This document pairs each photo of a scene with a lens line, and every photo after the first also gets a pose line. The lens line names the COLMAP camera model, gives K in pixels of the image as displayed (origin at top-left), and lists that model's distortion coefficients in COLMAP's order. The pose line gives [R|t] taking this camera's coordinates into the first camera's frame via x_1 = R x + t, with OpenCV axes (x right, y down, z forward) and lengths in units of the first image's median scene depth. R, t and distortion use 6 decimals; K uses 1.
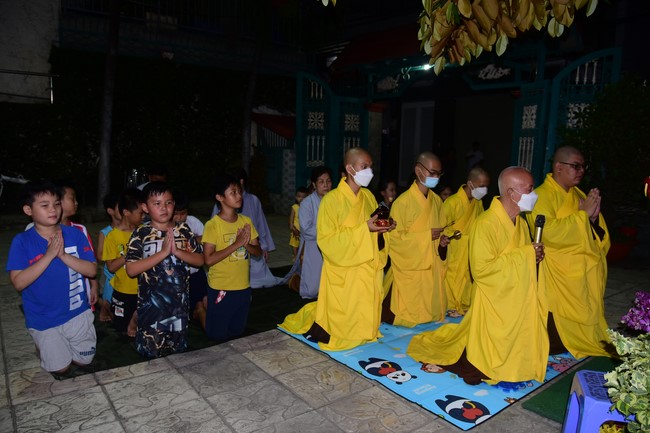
lens RADIAL K [[440.9, 0, 321.4], [0, 440.9, 247.8], [0, 0, 1]] dist [-0.034906, 0.000129]
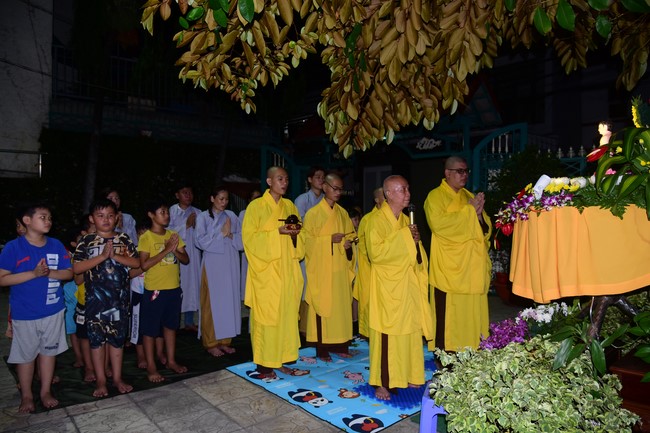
lens RADIAL K [[440.9, 0, 317.3], [0, 440.9, 249.4], [0, 0, 1]] dist [-0.034906, 0.000129]
pose [[0.999392, -0.026748, 0.022384, 0.072468], [0.029358, 0.991622, -0.125789, 0.012711], [-0.018832, 0.126370, 0.991804, -0.116965]]
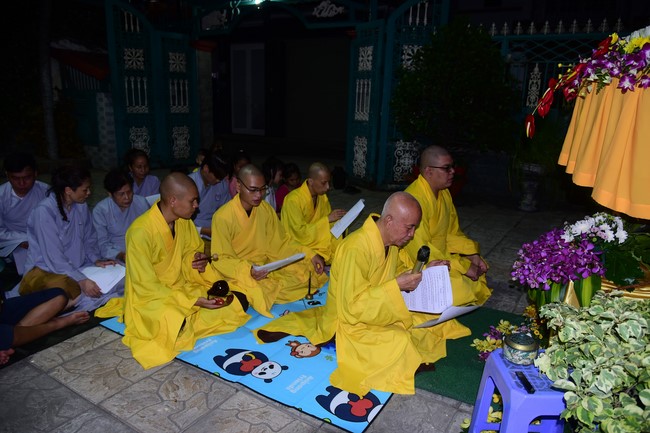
lens RADIAL K [[440.9, 0, 307.6], [0, 440.9, 217.3], [0, 0, 1]] dist [-0.034906, 0.000129]
pose [[0.941589, -0.084508, 0.325989, 0.004157], [0.068373, 0.995814, 0.060663, -0.013981], [-0.329751, -0.034830, 0.943425, 0.104915]]
